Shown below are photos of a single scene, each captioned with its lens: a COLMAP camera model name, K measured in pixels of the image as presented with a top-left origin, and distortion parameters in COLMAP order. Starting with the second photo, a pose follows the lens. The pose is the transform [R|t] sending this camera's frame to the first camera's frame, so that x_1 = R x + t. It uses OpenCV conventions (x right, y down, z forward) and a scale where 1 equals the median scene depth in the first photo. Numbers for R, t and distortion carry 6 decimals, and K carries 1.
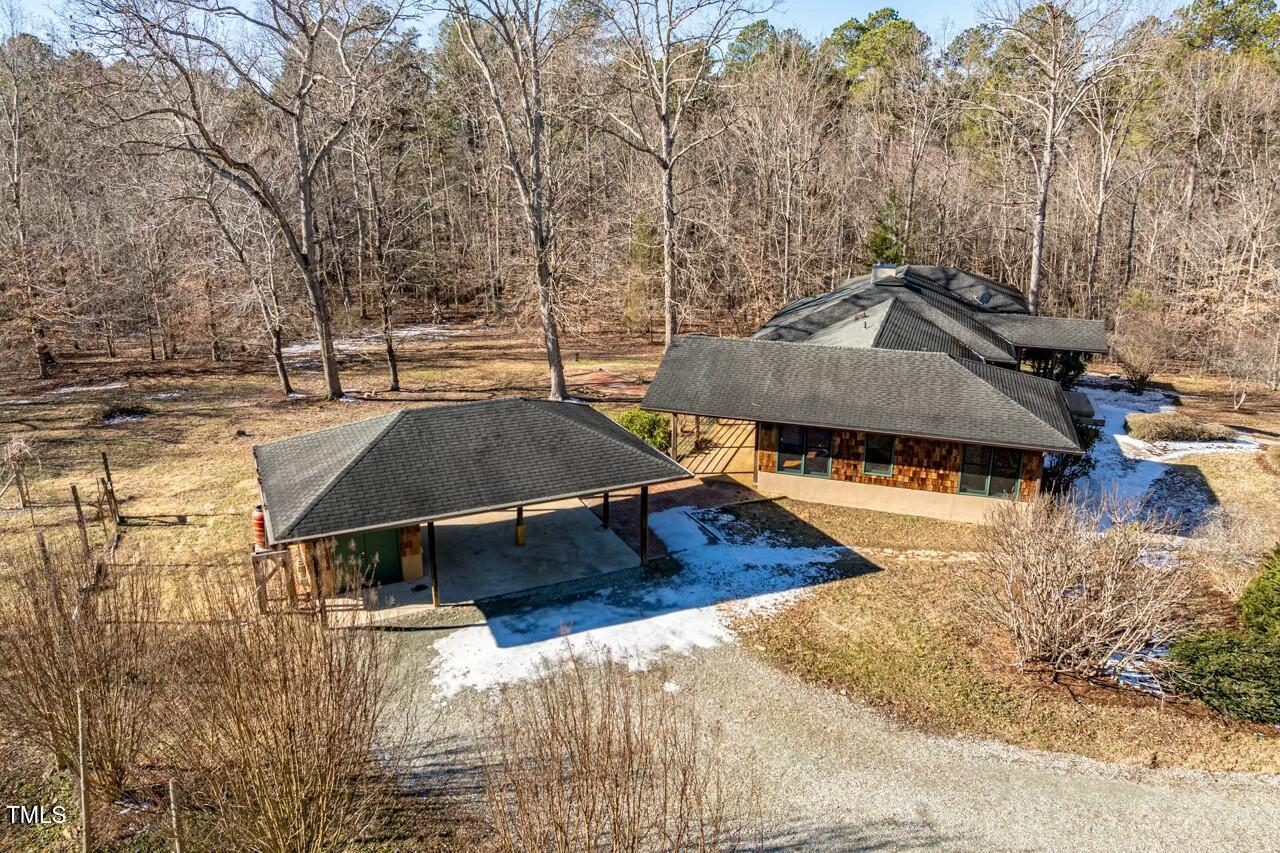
lens RADIAL K [[901.8, 0, 640.2], [0, 901.8, 427.6], [0, 0, 1]] dist [-0.042375, 0.009885]
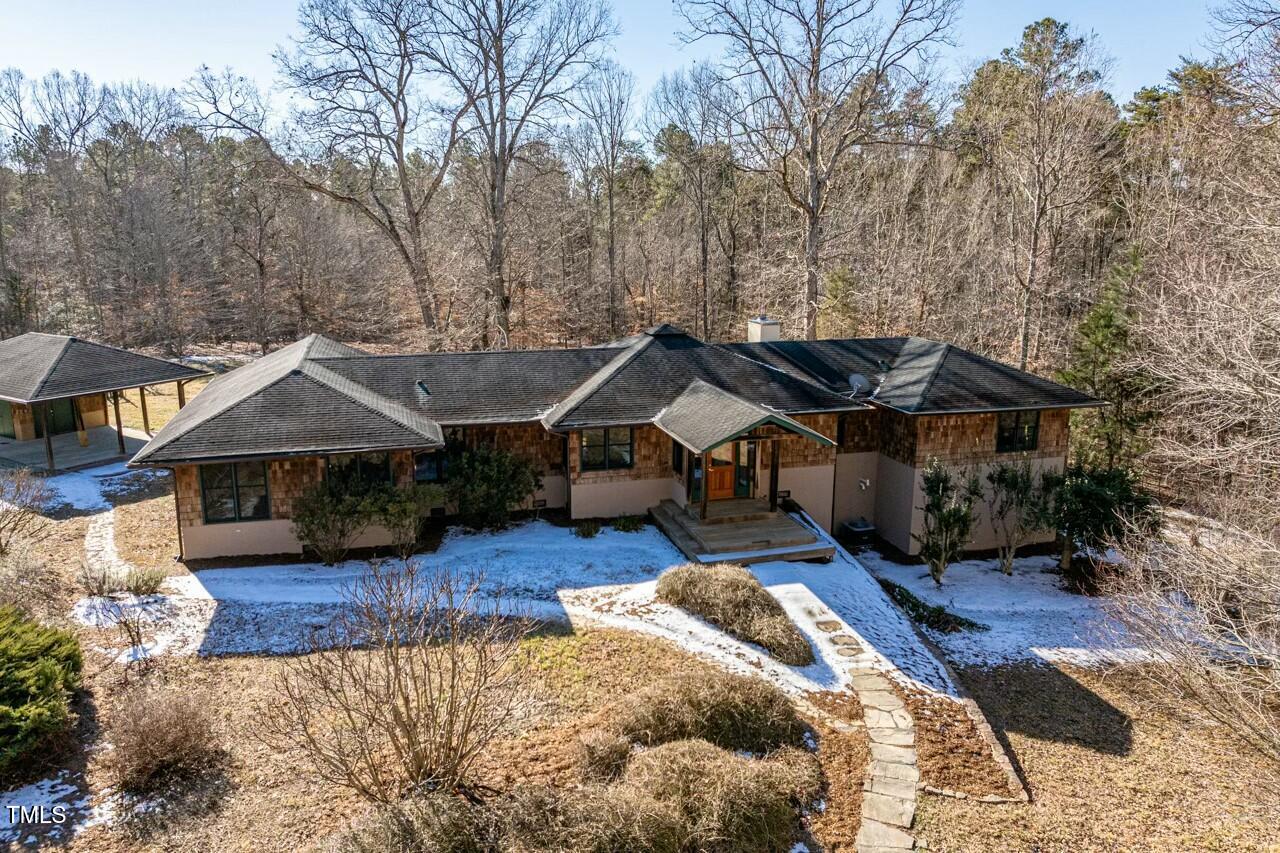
lens RADIAL K [[901.8, 0, 639.8], [0, 901.8, 434.2], [0, 0, 1]] dist [-0.042375, 0.009885]
pose [[0.573654, 0.186789, -0.797515, 1.589575], [-0.252222, 0.966624, 0.044973, -0.183288], [0.779298, 0.175352, 0.601620, 0.911399]]
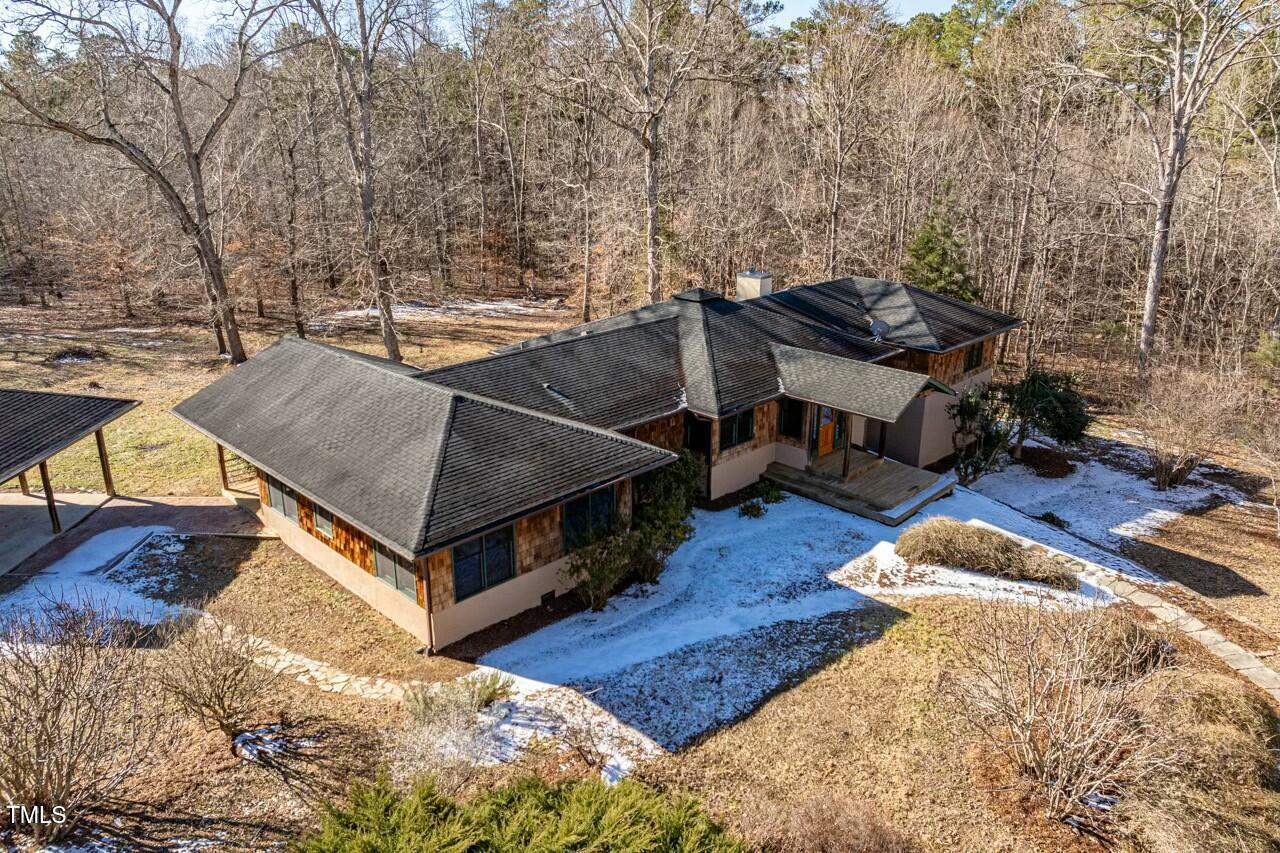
lens RADIAL K [[901.8, 0, 642.7], [0, 901.8, 417.6], [0, 0, 1]] dist [-0.042375, 0.009885]
pose [[0.904935, 0.137383, -0.402763, 0.987787], [-0.131731, 0.990402, 0.041850, -0.144349], [0.404647, 0.015184, 0.914347, 0.451006]]
